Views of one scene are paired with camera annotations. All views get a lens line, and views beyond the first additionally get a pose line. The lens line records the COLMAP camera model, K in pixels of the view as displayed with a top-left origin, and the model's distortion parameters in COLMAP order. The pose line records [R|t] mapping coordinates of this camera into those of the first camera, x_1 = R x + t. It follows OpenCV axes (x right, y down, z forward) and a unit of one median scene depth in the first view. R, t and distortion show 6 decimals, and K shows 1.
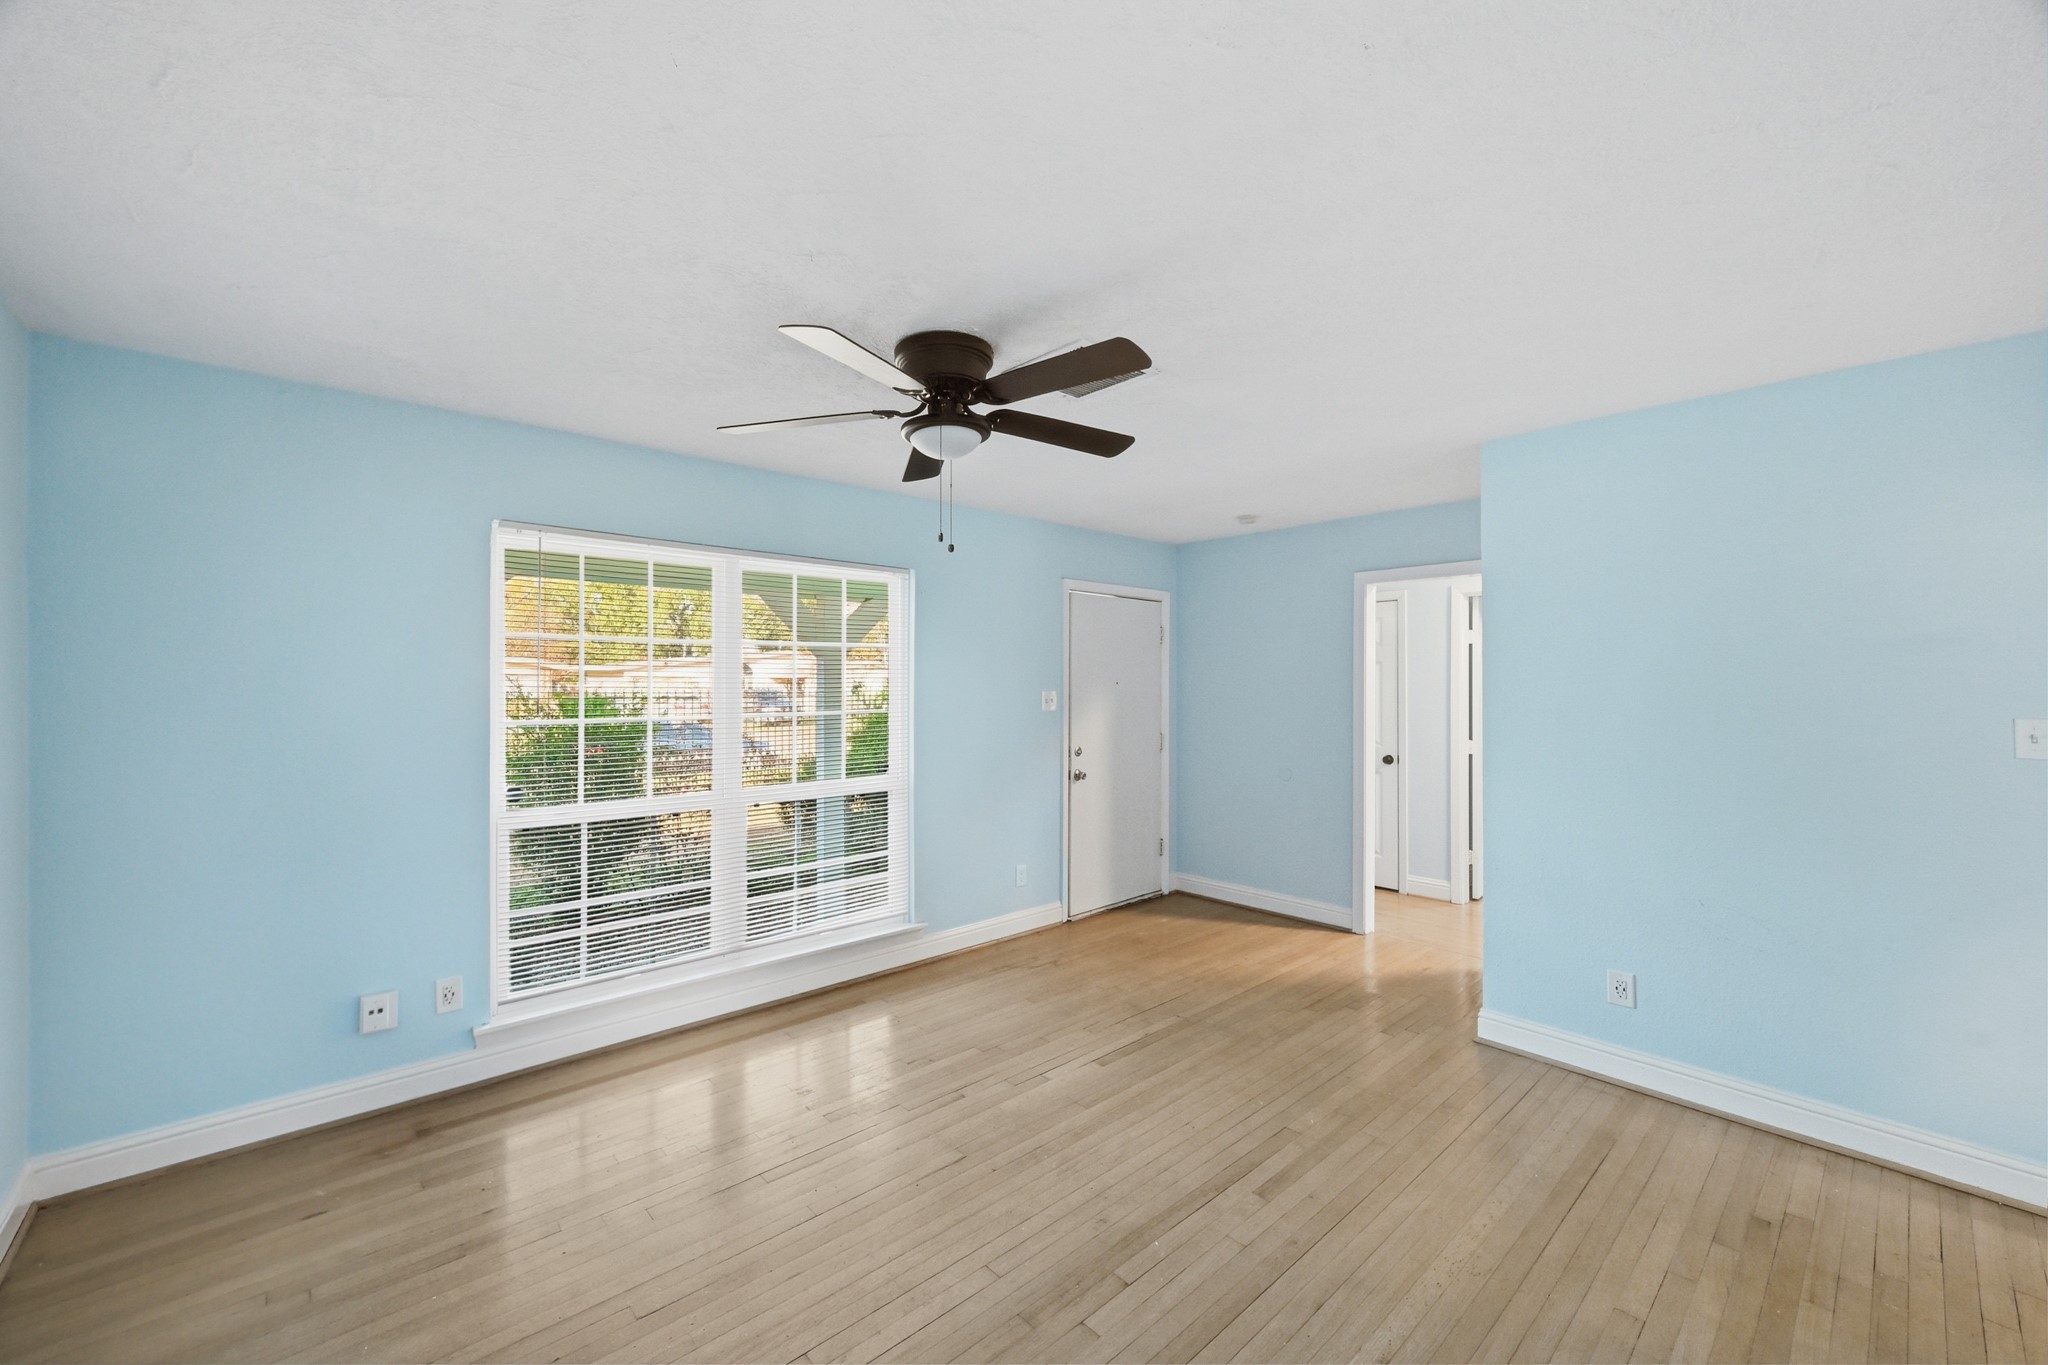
lens RADIAL K [[807.6, 0, 1024.0], [0, 807.6, 682.5], [0, 0, 1]] dist [0.009233, 0.000066]
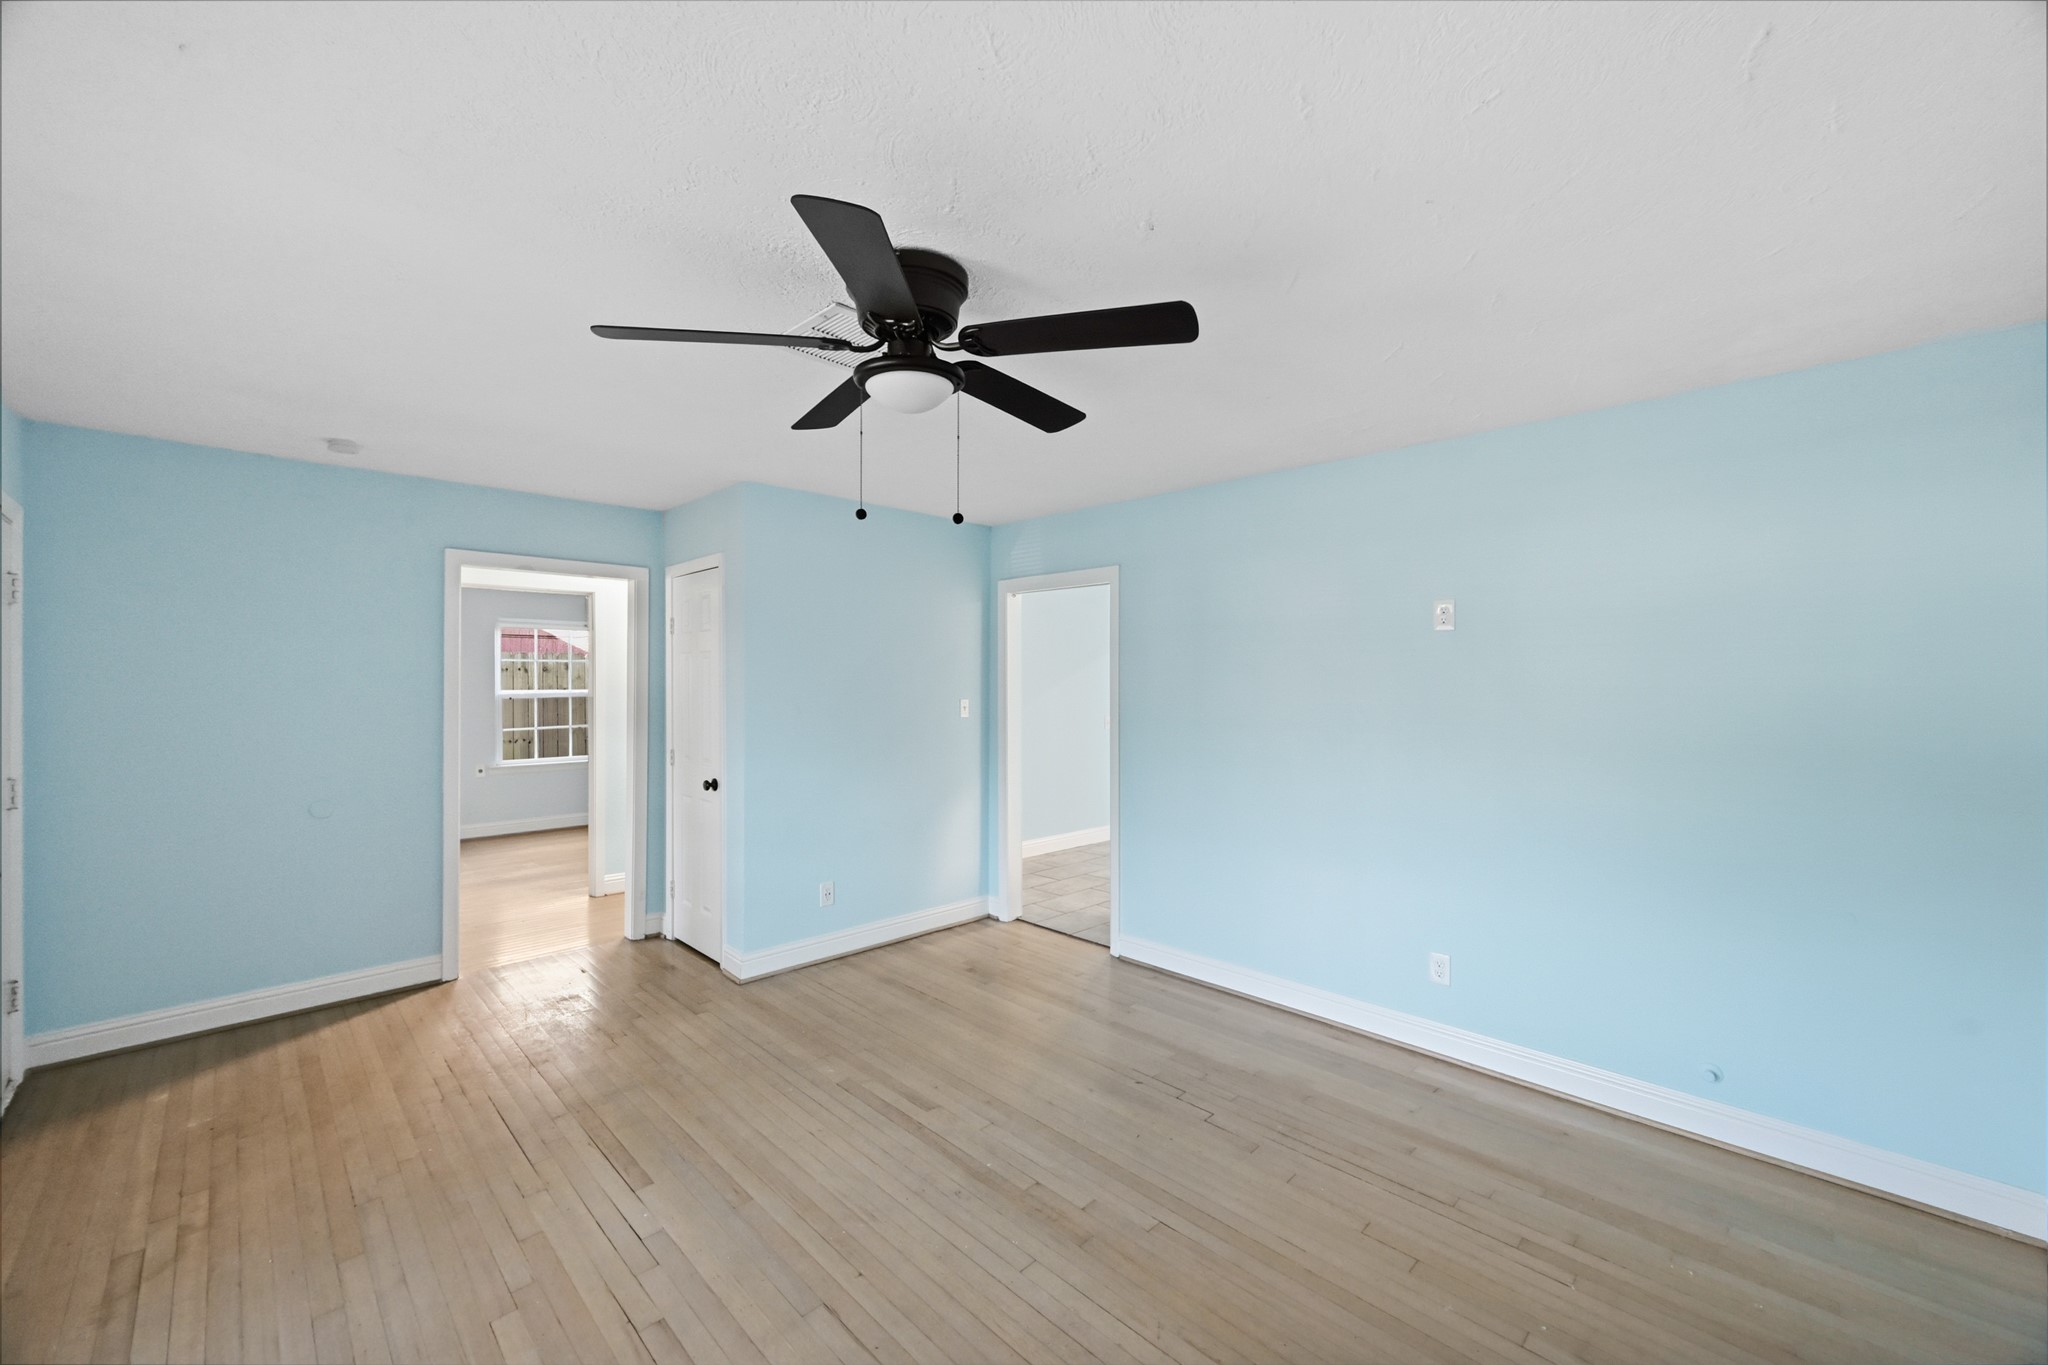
lens RADIAL K [[801.5, 0, 1019.6], [0, 801.5, 684.5], [0, 0, 1]] dist [0.001170, -0.000017]
pose [[-0.037320, -0.005823, 0.999286, -0.767139], [-0.005869, 0.999967, 0.005608, -0.007595], [-0.999286, -0.005656, -0.037353, 0.775801]]
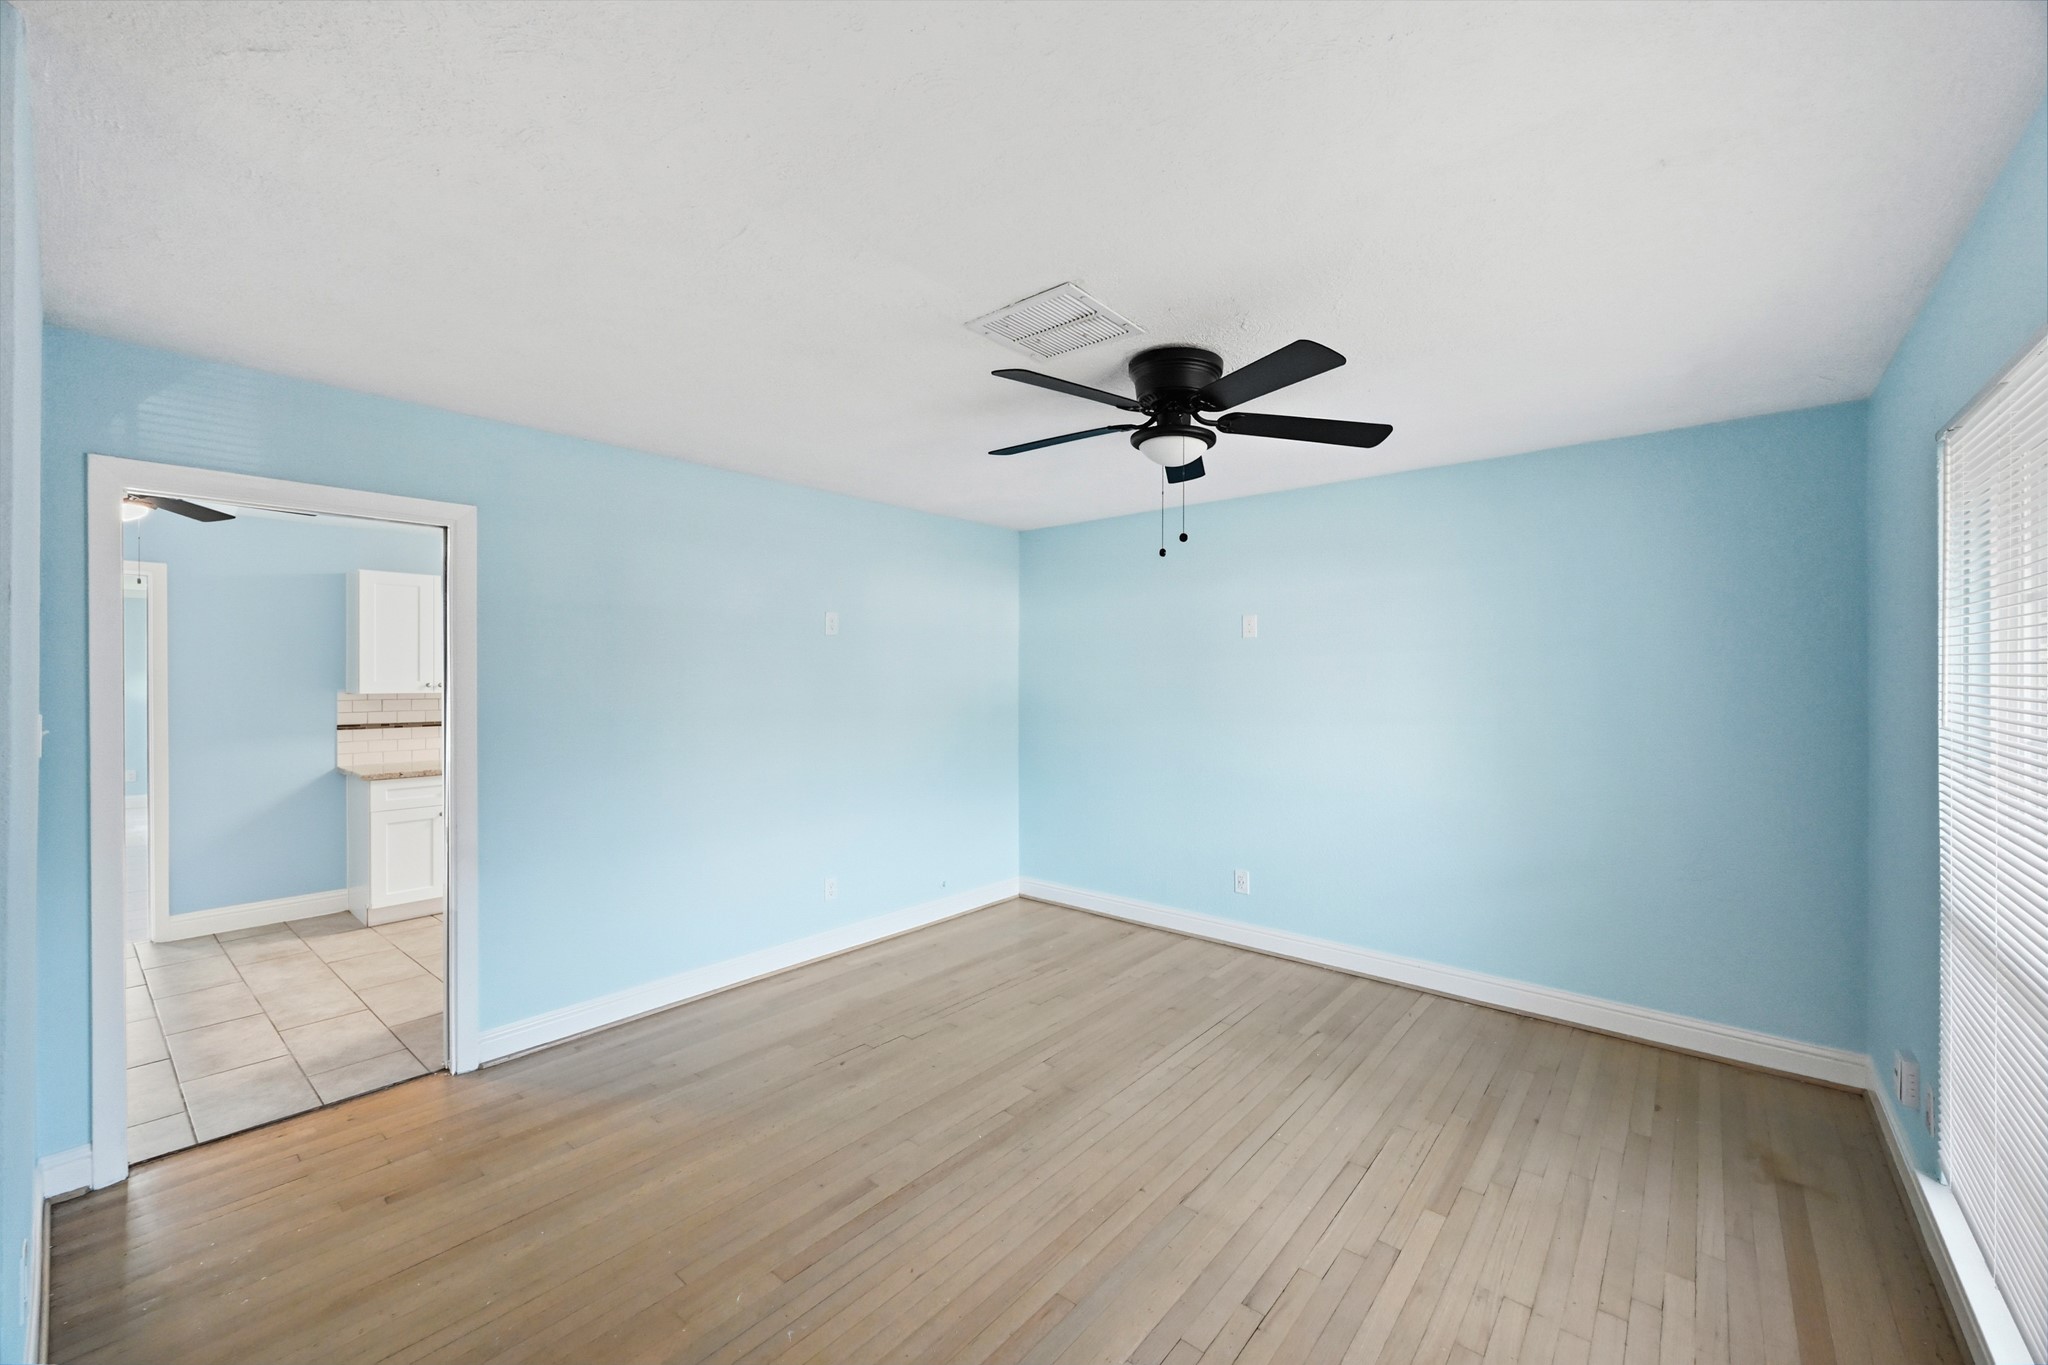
lens RADIAL K [[814.1, 0, 1023.4], [0, 814.1, 678.4], [0, 0, 1]] dist [0.000339, 0.000057]
pose [[-0.991464, -0.001371, -0.130377, 0.200864], [-0.000941, 0.999994, -0.003361, 0.005778], [0.130381, -0.003210, -0.991459, 1.718754]]
